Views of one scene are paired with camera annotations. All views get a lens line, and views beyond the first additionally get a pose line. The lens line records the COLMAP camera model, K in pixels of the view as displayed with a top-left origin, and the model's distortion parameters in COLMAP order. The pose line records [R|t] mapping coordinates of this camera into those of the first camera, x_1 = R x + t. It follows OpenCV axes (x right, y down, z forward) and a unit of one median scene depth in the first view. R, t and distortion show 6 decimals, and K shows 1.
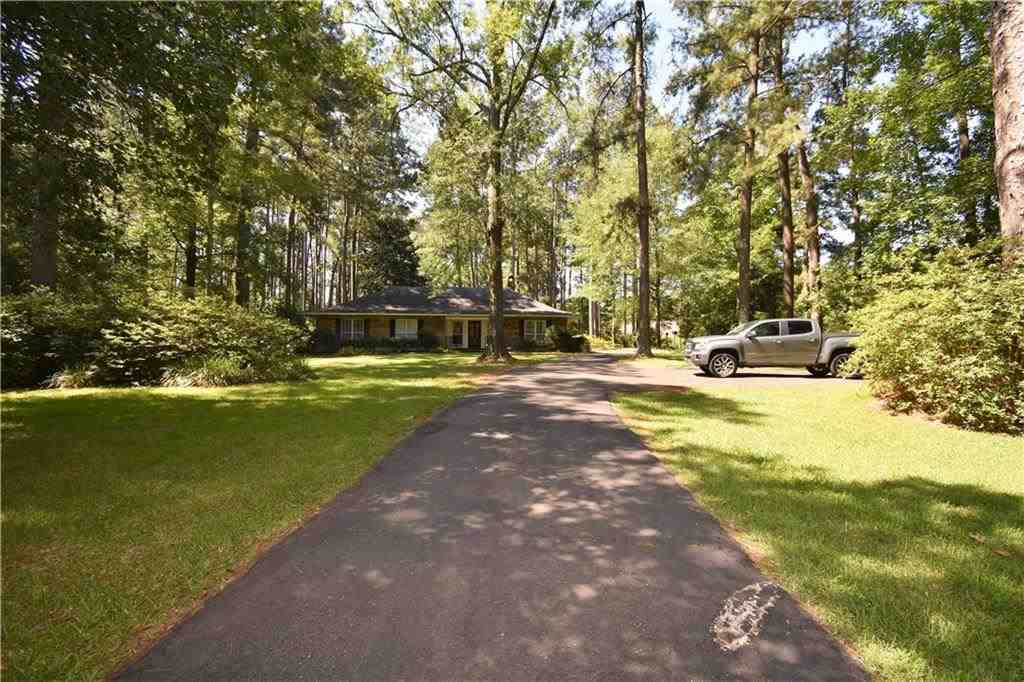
lens RADIAL K [[453.3, 0, 517.1], [0, 453.3, 343.9], [0, 0, 1]] dist [0.018827, -0.026657]
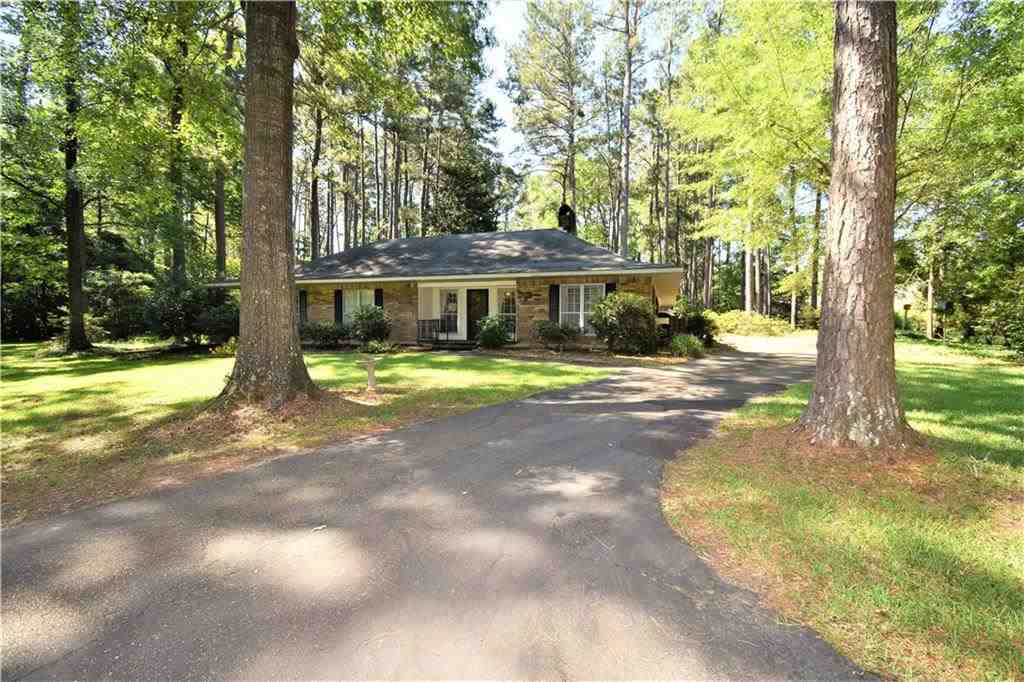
lens RADIAL K [[453.3, 0, 517.1], [0, 453.3, 343.9], [0, 0, 1]] dist [0.018827, -0.026657]
pose [[0.936669, 0.012518, -0.349993, 0.117773], [0.005628, 0.998694, 0.050780, -0.011466], [0.350171, -0.049534, 0.935375, 0.432263]]
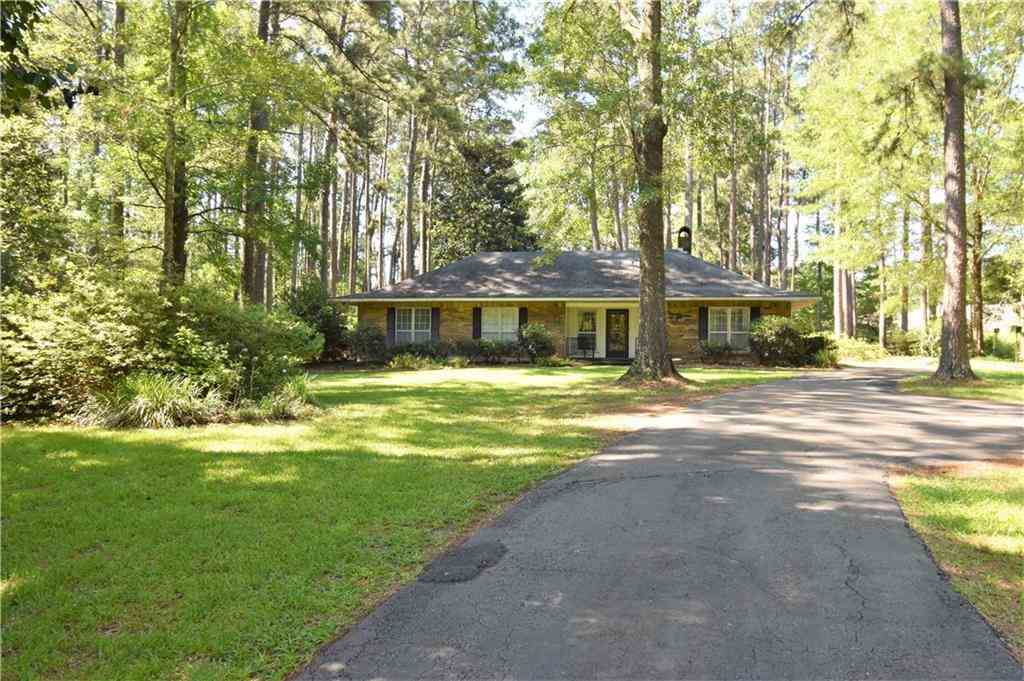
lens RADIAL K [[752.5, 0, 512.0], [0, 752.5, 340.5], [0, 0, 1]] dist [-0.021237, -0.000315]
pose [[0.970022, 0.000975, -0.243016, 0.004957], [-0.002772, 0.999971, -0.007053, -0.004290], [0.243002, 0.007515, 0.969997, 0.056150]]
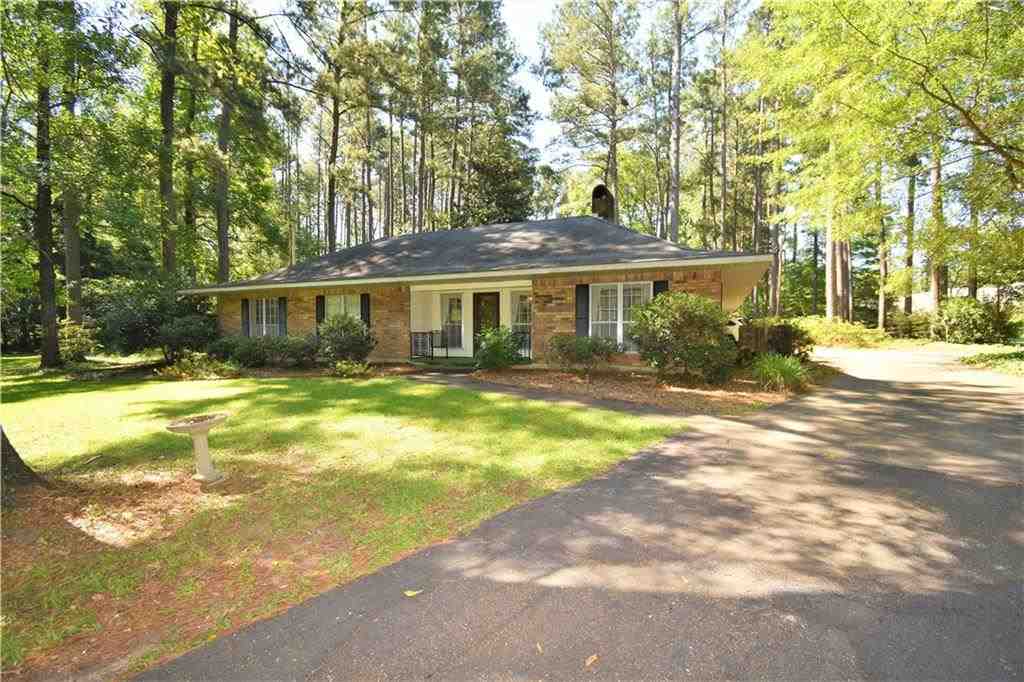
lens RADIAL K [[453.3, 0, 517.1], [0, 453.3, 343.9], [0, 0, 1]] dist [0.018827, -0.026657]
pose [[0.898011, 0.006419, -0.439926, 0.100085], [0.010699, 0.999279, 0.036421, -0.015637], [0.439843, -0.037413, 0.897295, 0.535492]]
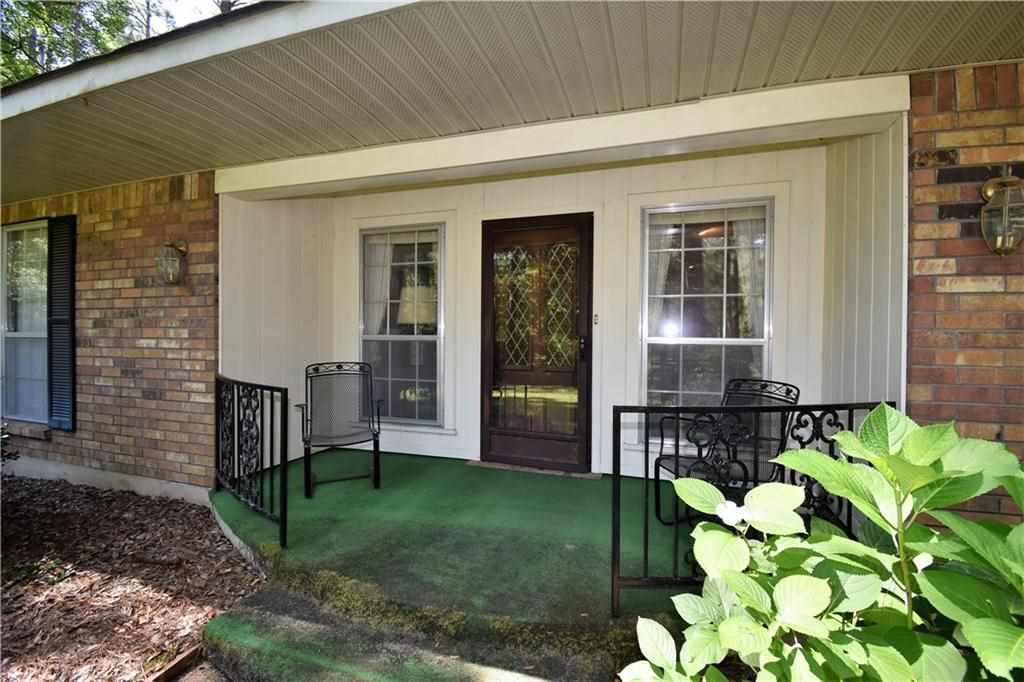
lens RADIAL K [[453.3, 0, 517.1], [0, 453.3, 343.9], [0, 0, 1]] dist [0.018827, -0.026657]
pose [[0.938529, 0.008210, -0.345104, -0.050464], [0.003166, 0.999470, 0.032388, -0.020149], [0.345187, -0.031490, 0.938005, 0.756854]]
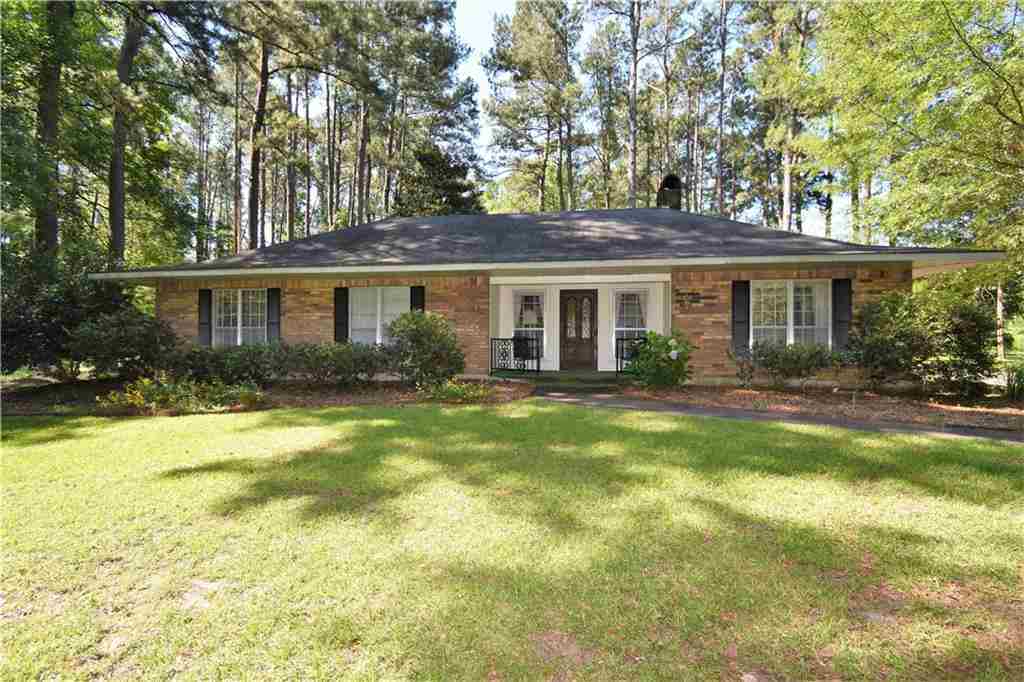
lens RADIAL K [[453.3, 0, 517.1], [0, 453.3, 343.9], [0, 0, 1]] dist [0.018827, -0.026657]
pose [[0.980317, -0.000906, -0.197427, -0.060979], [0.003554, 0.999908, 0.013056, -0.012948], [0.197397, -0.013501, 0.980231, 0.558364]]
